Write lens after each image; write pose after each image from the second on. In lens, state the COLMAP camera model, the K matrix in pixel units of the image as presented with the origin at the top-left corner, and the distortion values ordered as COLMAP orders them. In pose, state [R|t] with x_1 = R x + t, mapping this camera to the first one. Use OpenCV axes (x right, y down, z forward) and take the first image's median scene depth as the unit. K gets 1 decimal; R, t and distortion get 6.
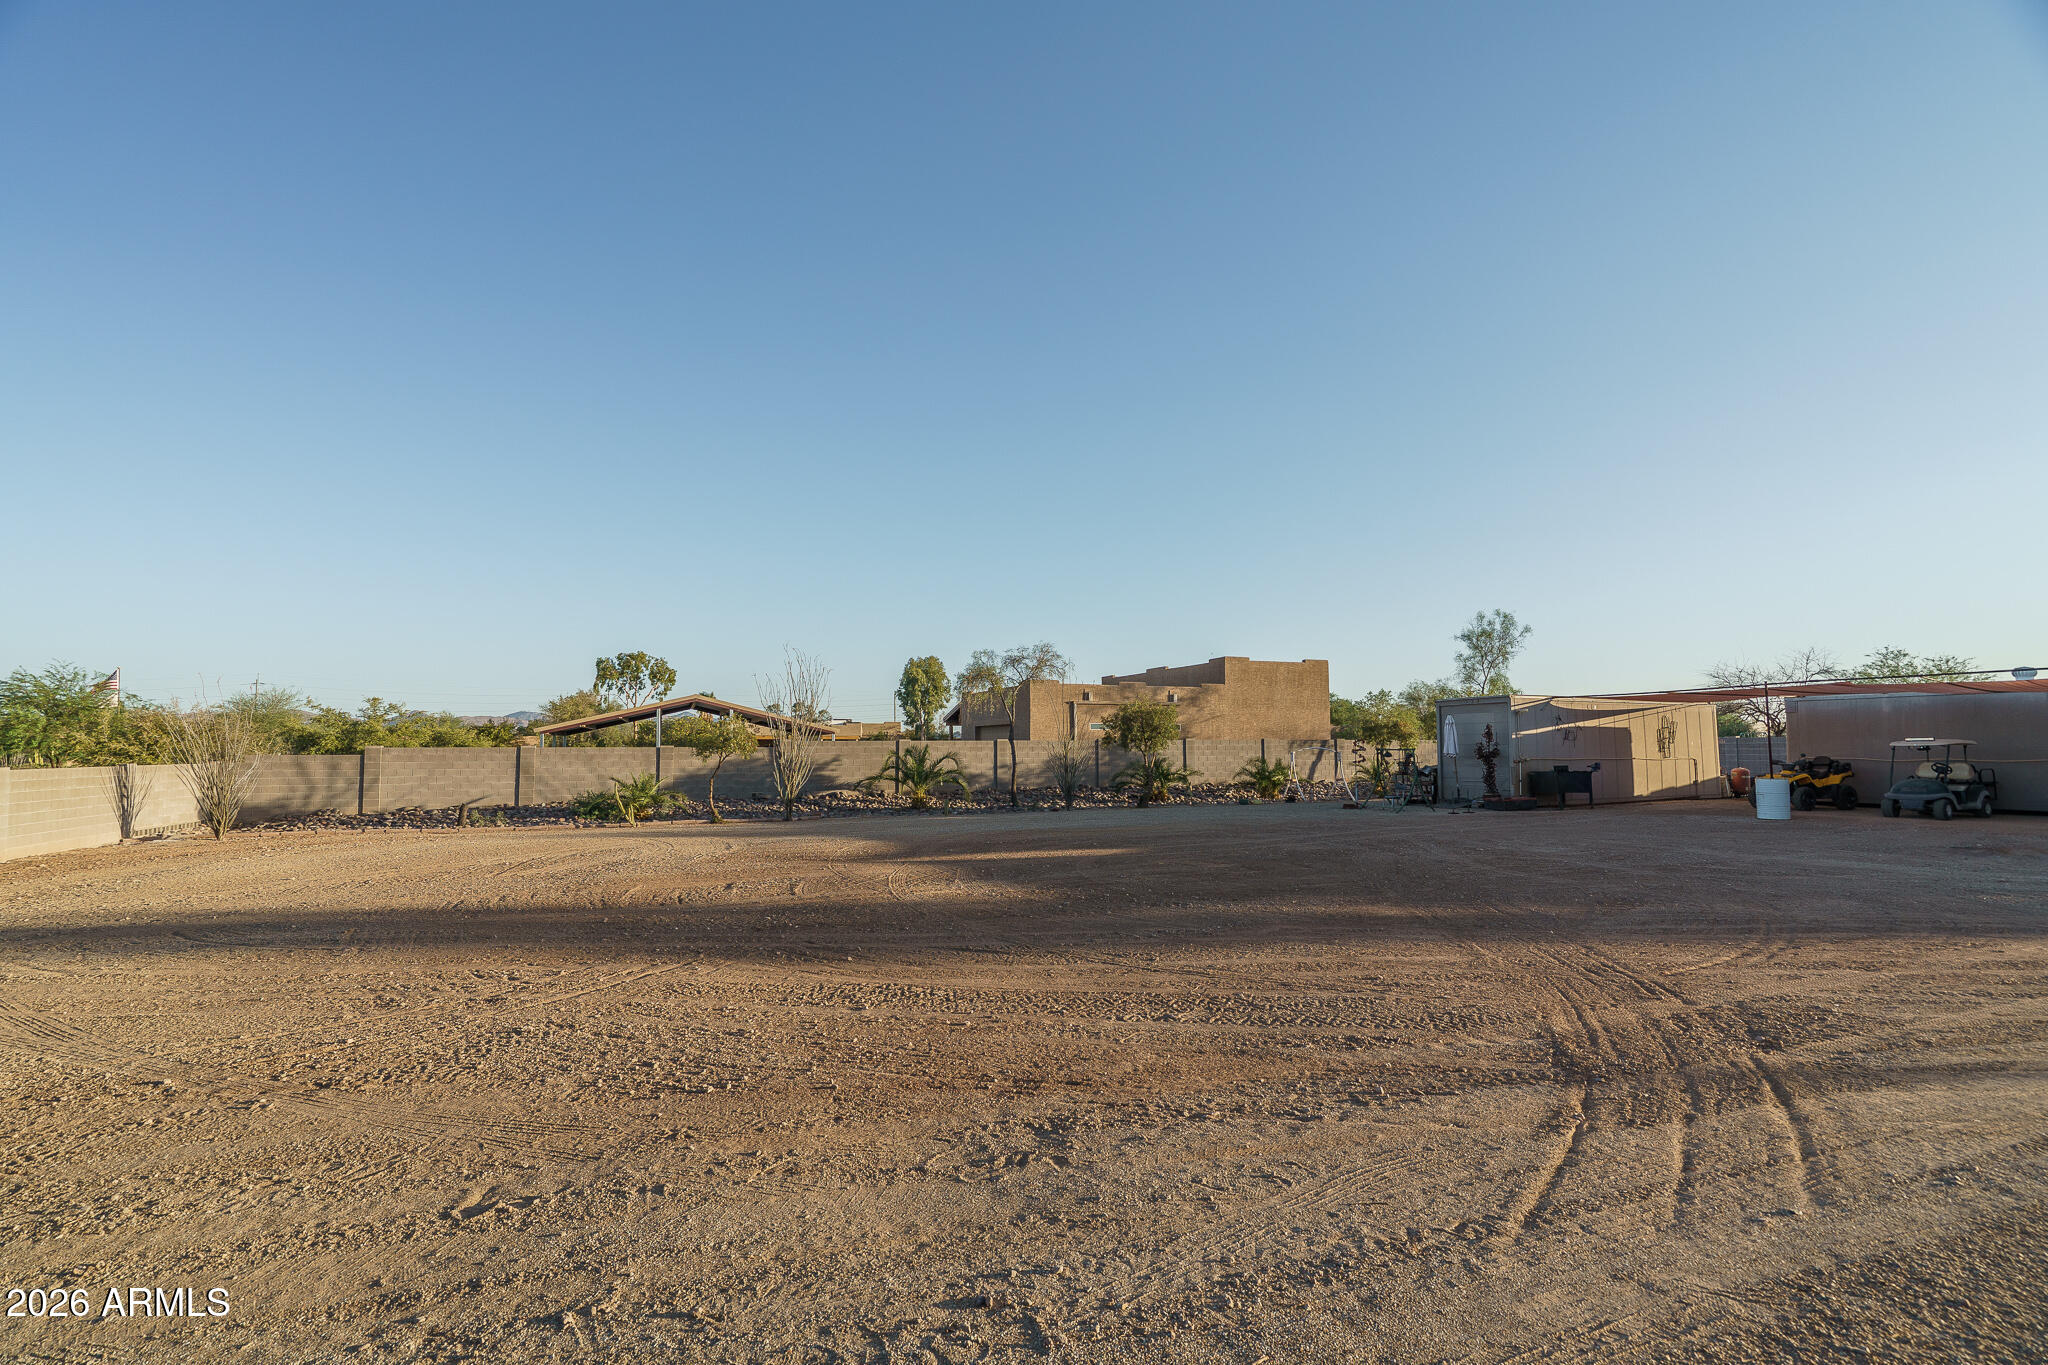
lens RADIAL K [[938.0, 0, 1048.4], [0, 938.0, 713.1], [0, 0, 1]] dist [-0.017942, 0.000653]
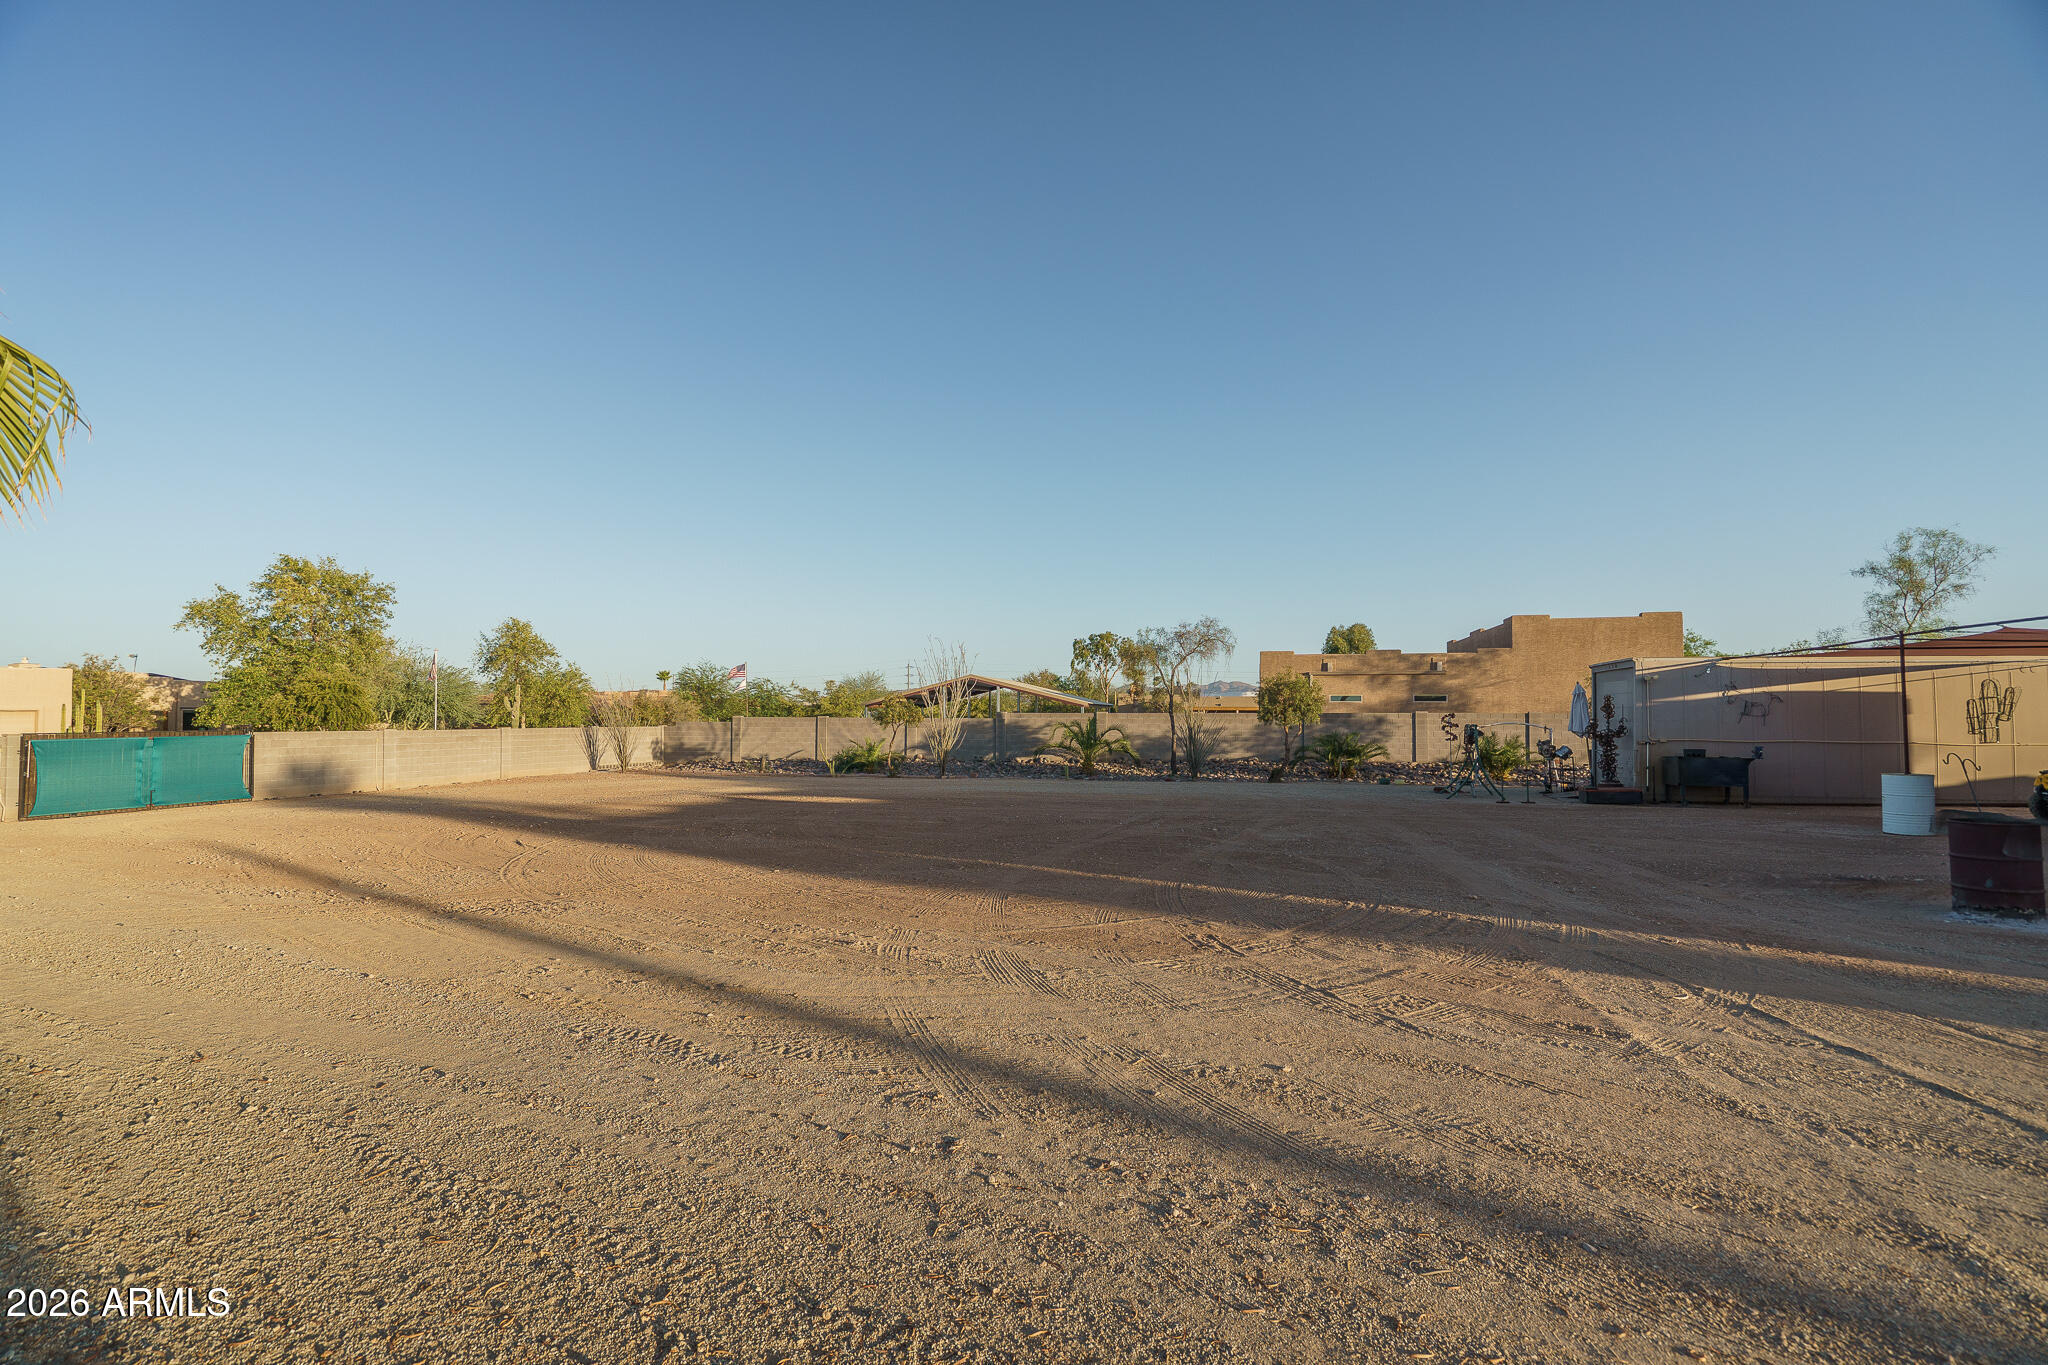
lens RADIAL K [[938.0, 0, 1029.0], [0, 938.0, 680.9], [0, 0, 1]] dist [-0.017942, 0.000653]
pose [[0.804306, -0.017134, -0.593968, 0.430961], [0.017330, 0.999835, -0.005375, -0.003989], [0.593962, -0.005970, 0.804471, 0.049288]]
